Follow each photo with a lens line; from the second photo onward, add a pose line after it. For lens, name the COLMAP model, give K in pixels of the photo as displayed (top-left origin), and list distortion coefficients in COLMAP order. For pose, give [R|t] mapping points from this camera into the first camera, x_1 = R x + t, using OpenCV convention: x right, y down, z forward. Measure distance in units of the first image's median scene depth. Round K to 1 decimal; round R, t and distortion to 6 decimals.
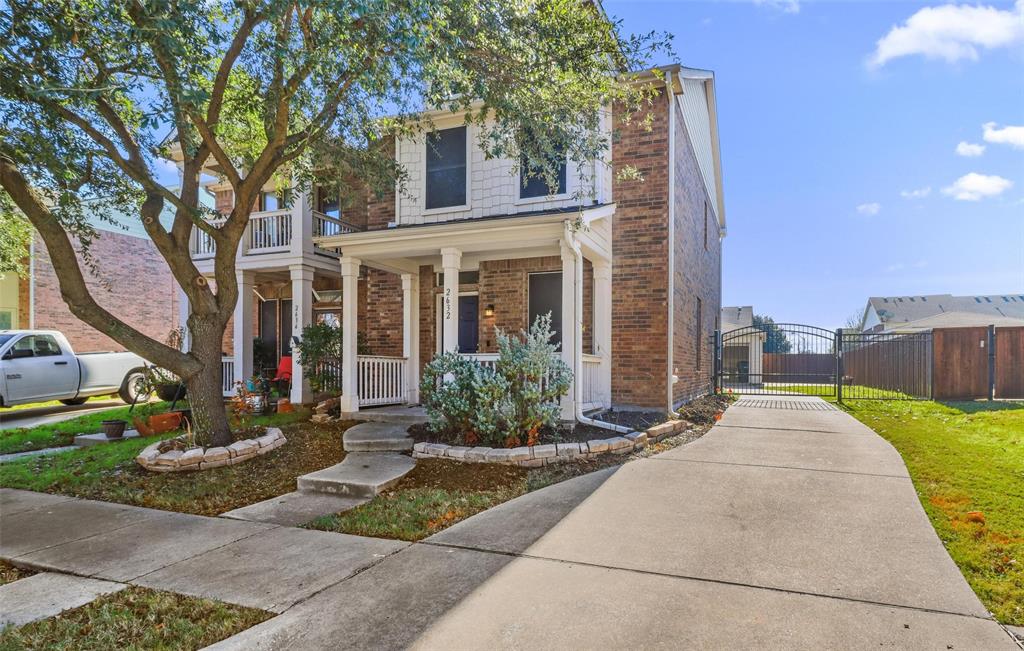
lens RADIAL K [[528.5, 0, 565.1], [0, 528.5, 367.6], [0, 0, 1]] dist [0.000594, 0.000447]
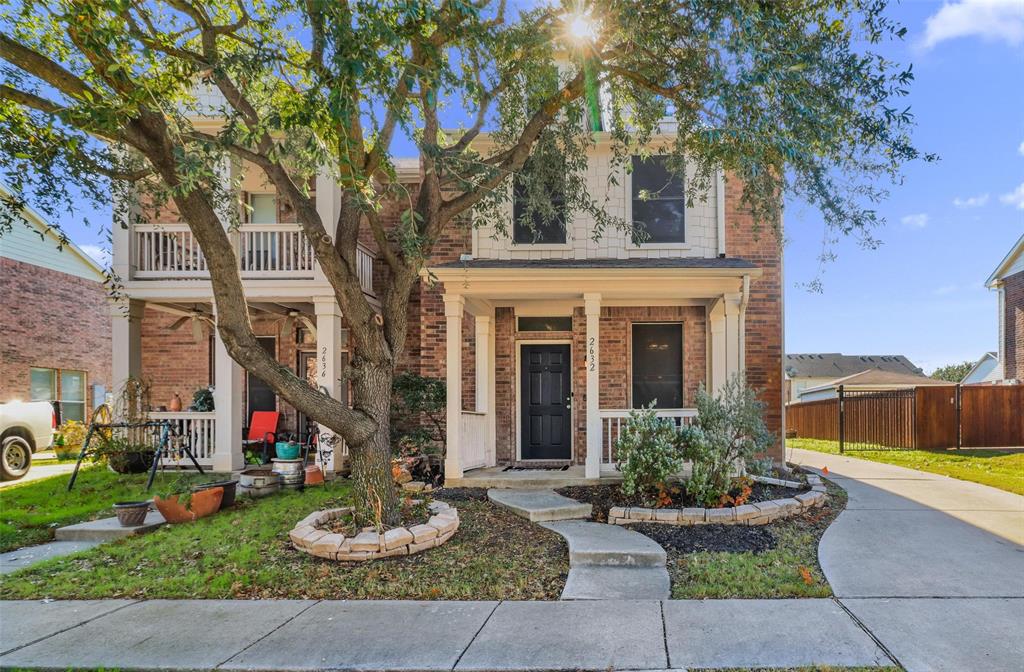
lens RADIAL K [[584.7, 0, 626.7], [0, 584.7, 418.0], [0, 0, 1]] dist [-0.004072, -0.002468]
pose [[0.944511, -0.003973, 0.328454, -0.453092], [0.006183, 0.999965, -0.005685, -0.004943], [-0.328420, 0.007400, 0.944503, 0.031082]]
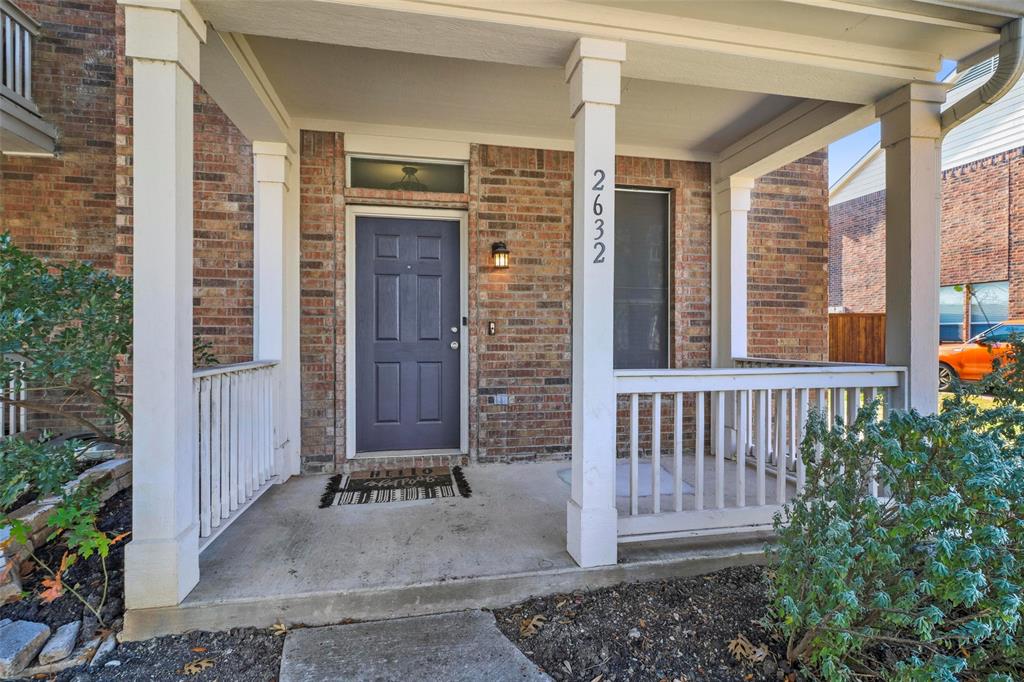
lens RADIAL K [[476.3, 0, 507.0], [0, 476.3, 338.2], [0, 0, 1]] dist [0.001137, -0.001684]
pose [[0.857800, -0.001899, 0.513980, -0.382594], [-0.002769, 0.999962, 0.008316, -0.044667], [-0.513976, -0.008557, 0.857762, 0.712820]]
